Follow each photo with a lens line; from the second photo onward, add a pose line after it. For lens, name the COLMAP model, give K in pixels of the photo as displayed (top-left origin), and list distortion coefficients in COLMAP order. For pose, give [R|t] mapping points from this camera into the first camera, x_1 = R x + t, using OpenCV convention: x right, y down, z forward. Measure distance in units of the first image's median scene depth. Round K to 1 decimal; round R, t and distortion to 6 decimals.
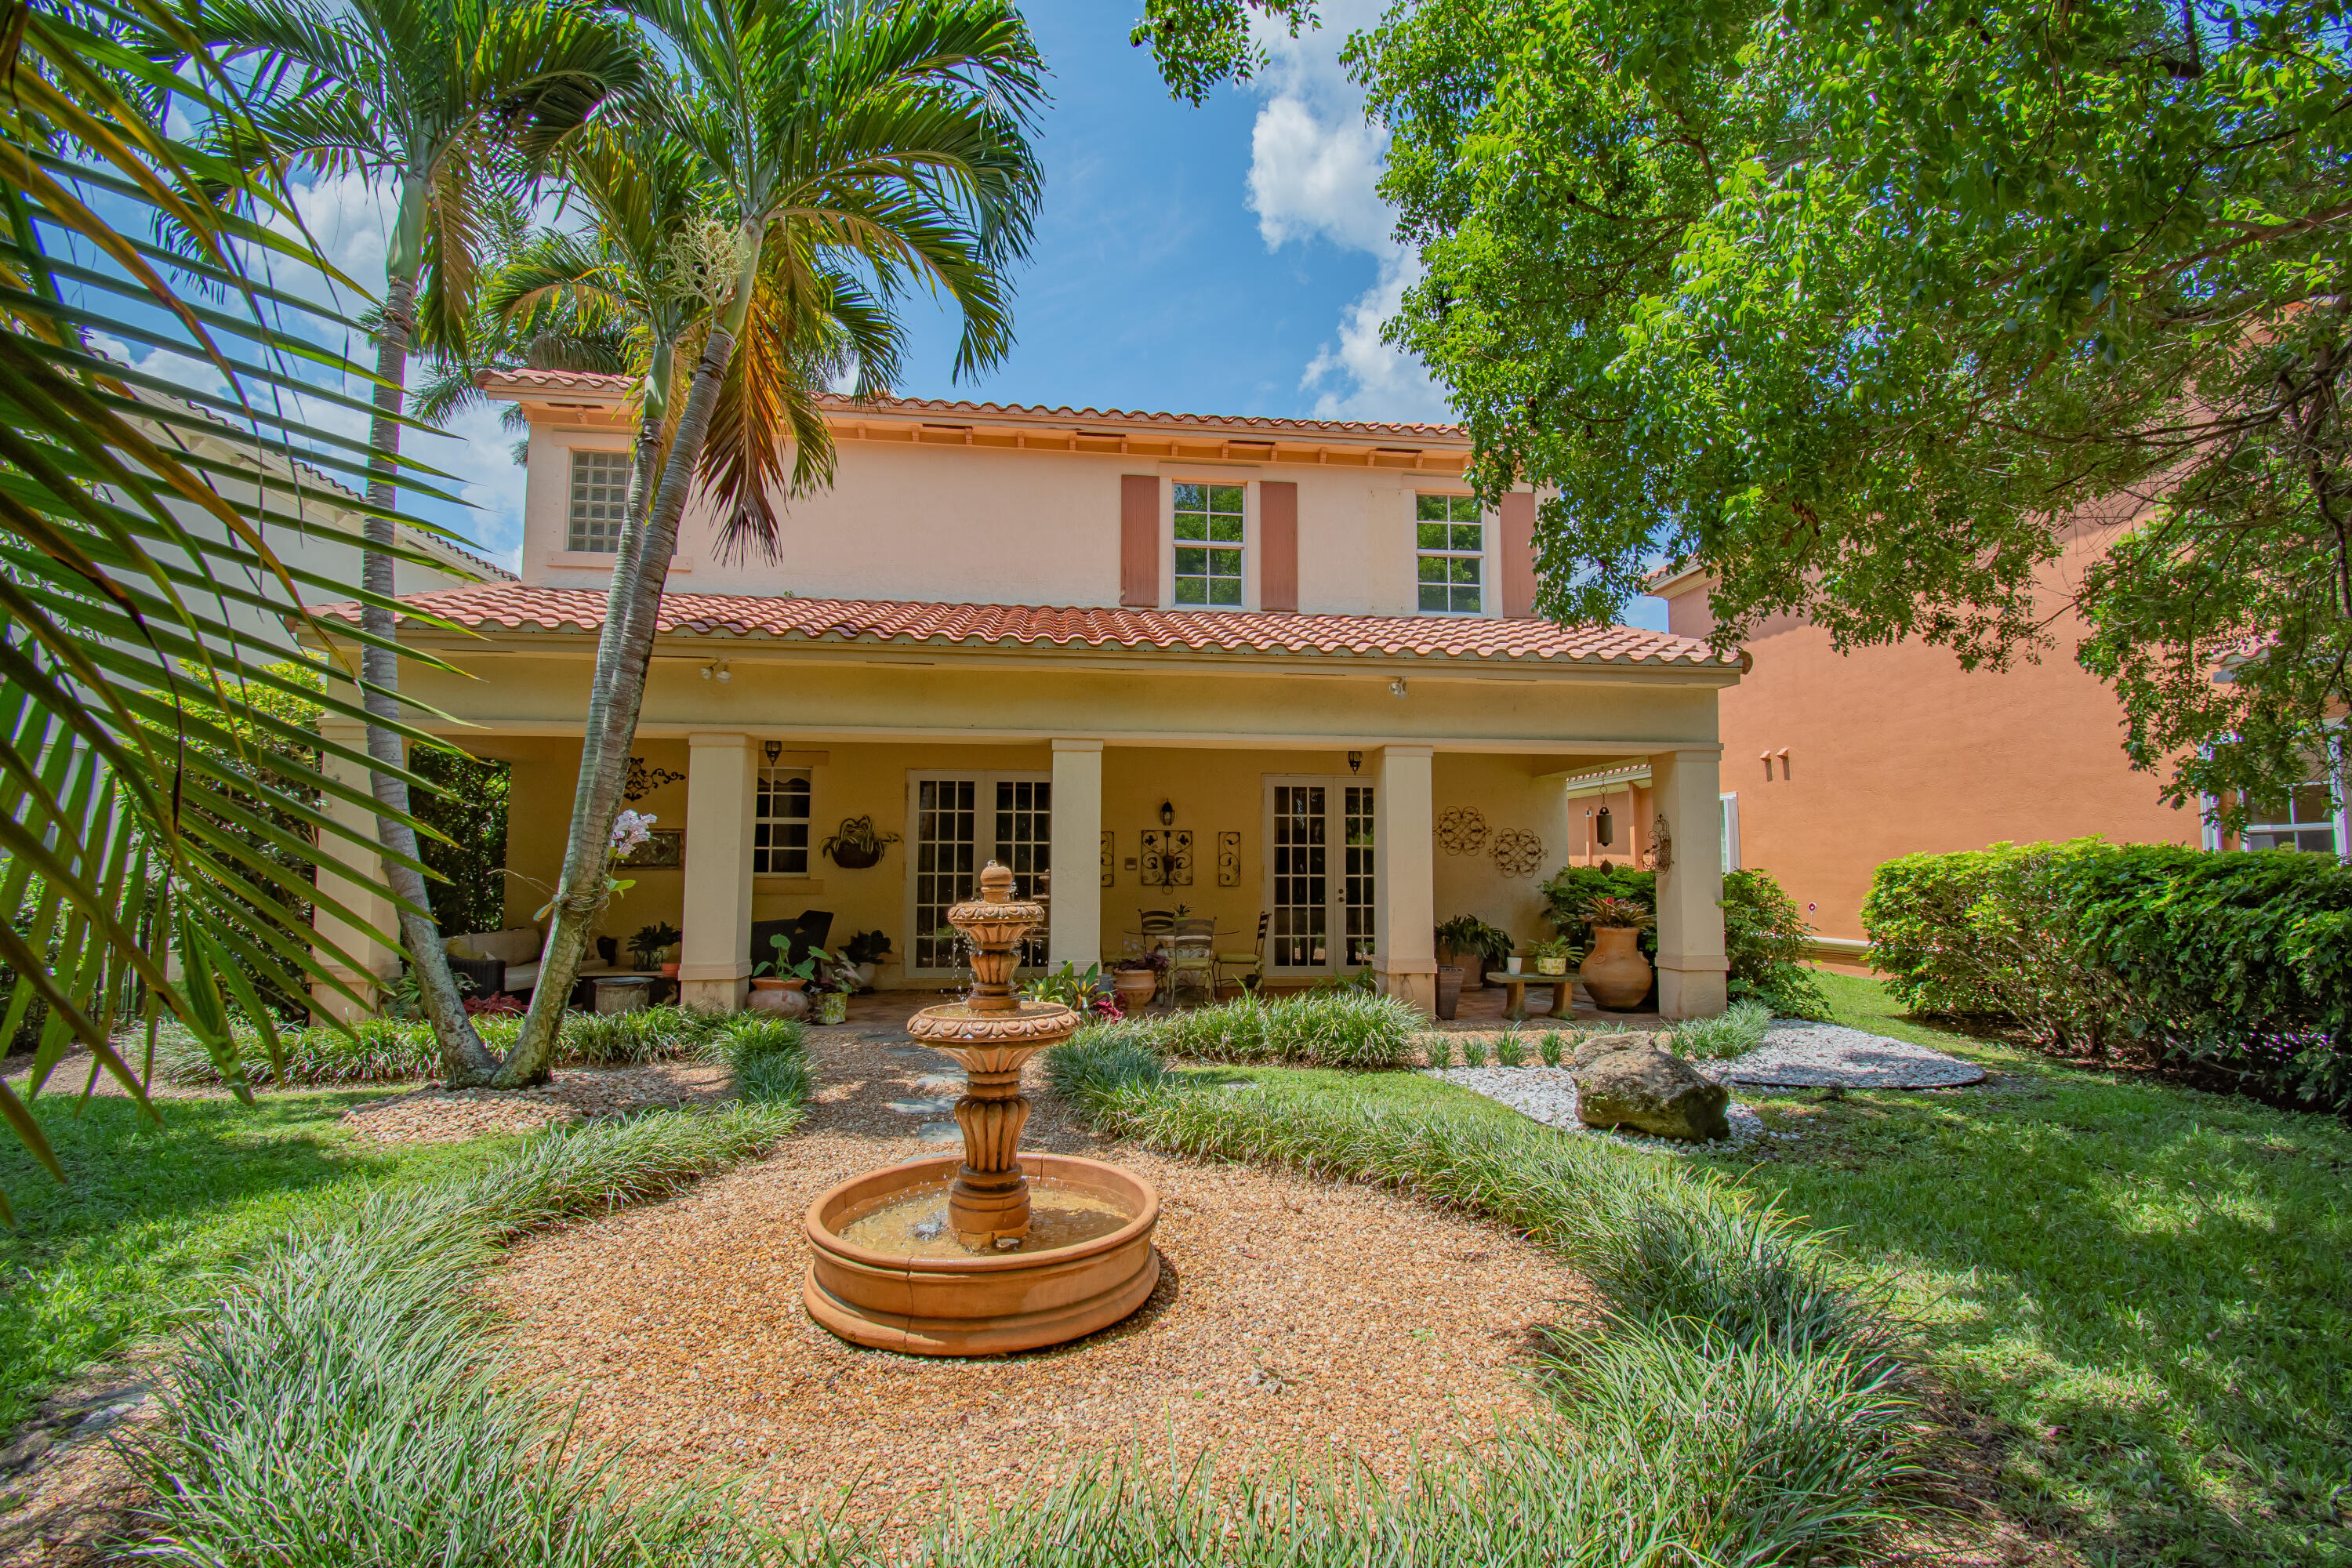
lens RADIAL K [[1051.2, 0, 1179.9], [0, 1051.2, 770.8], [0, 0, 1]] dist [-0.003287, -0.002053]
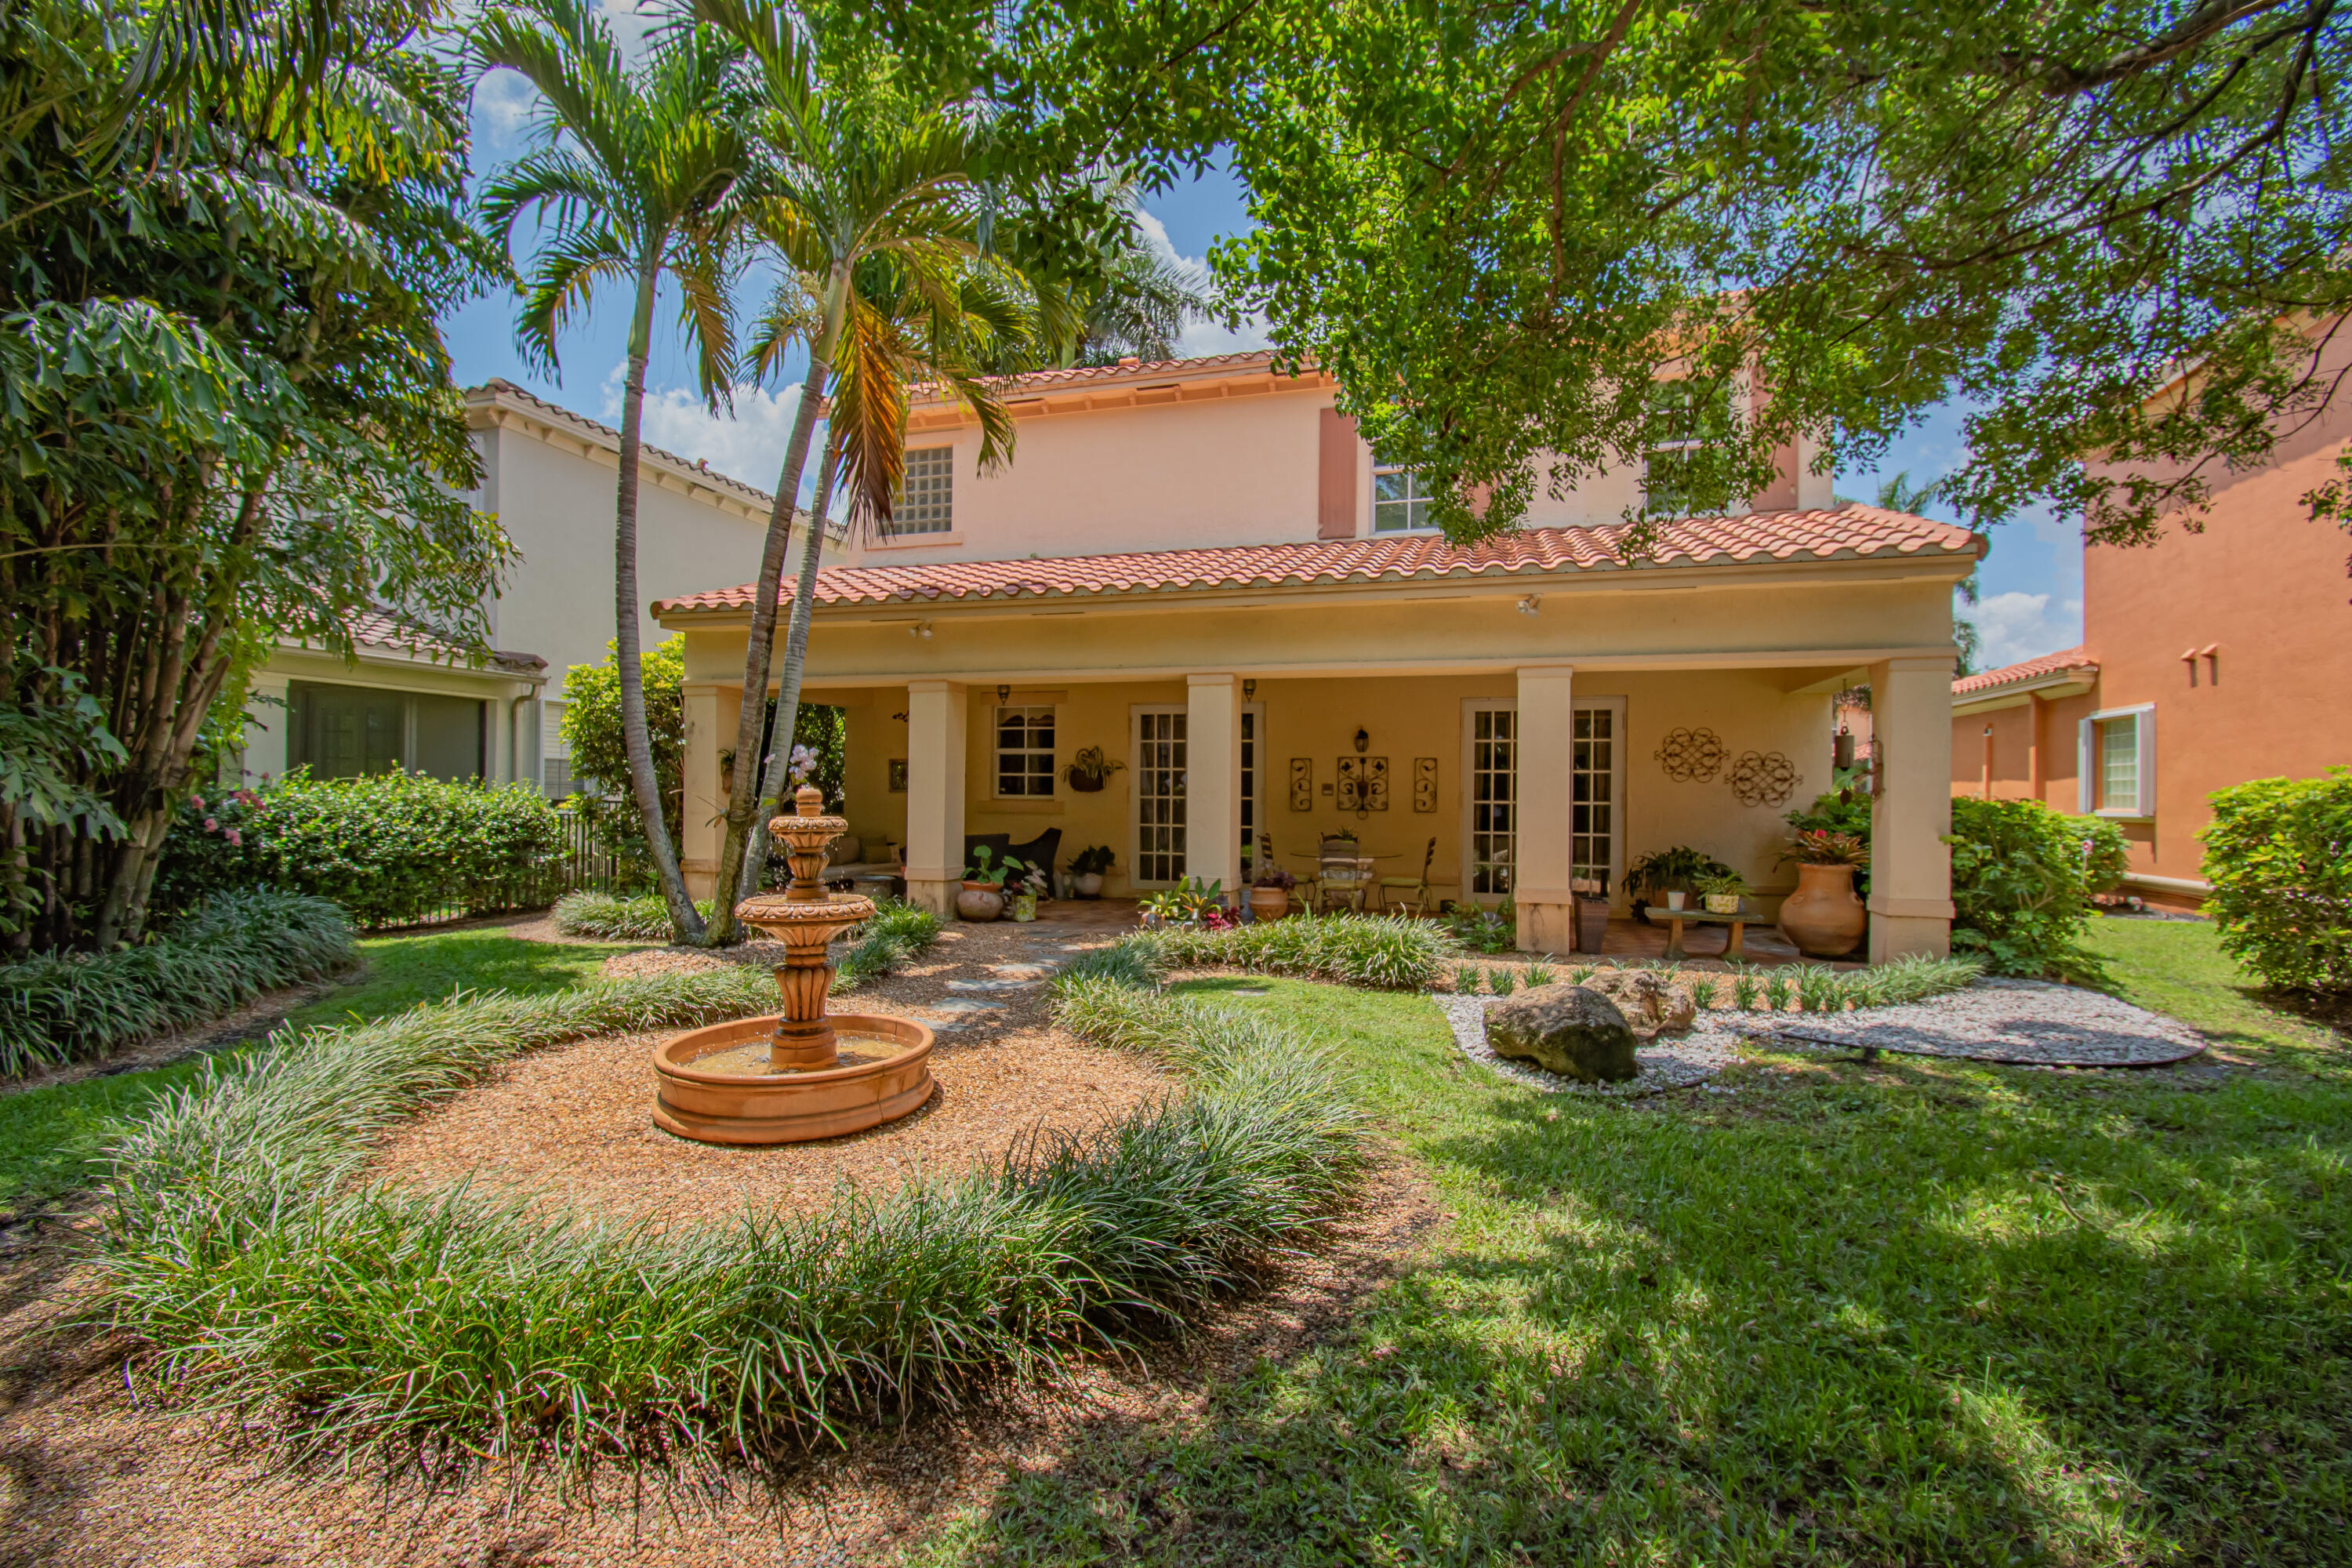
lens RADIAL K [[1051.2, 0, 1276.7], [0, 1051.2, 781.3], [0, 0, 1]] dist [-0.003287, -0.002053]
pose [[0.917792, 0.000005, -0.397062, 0.408655], [0.030342, 0.997075, 0.070146, 0.006919], [0.395901, -0.076427, 0.915107, 0.031957]]
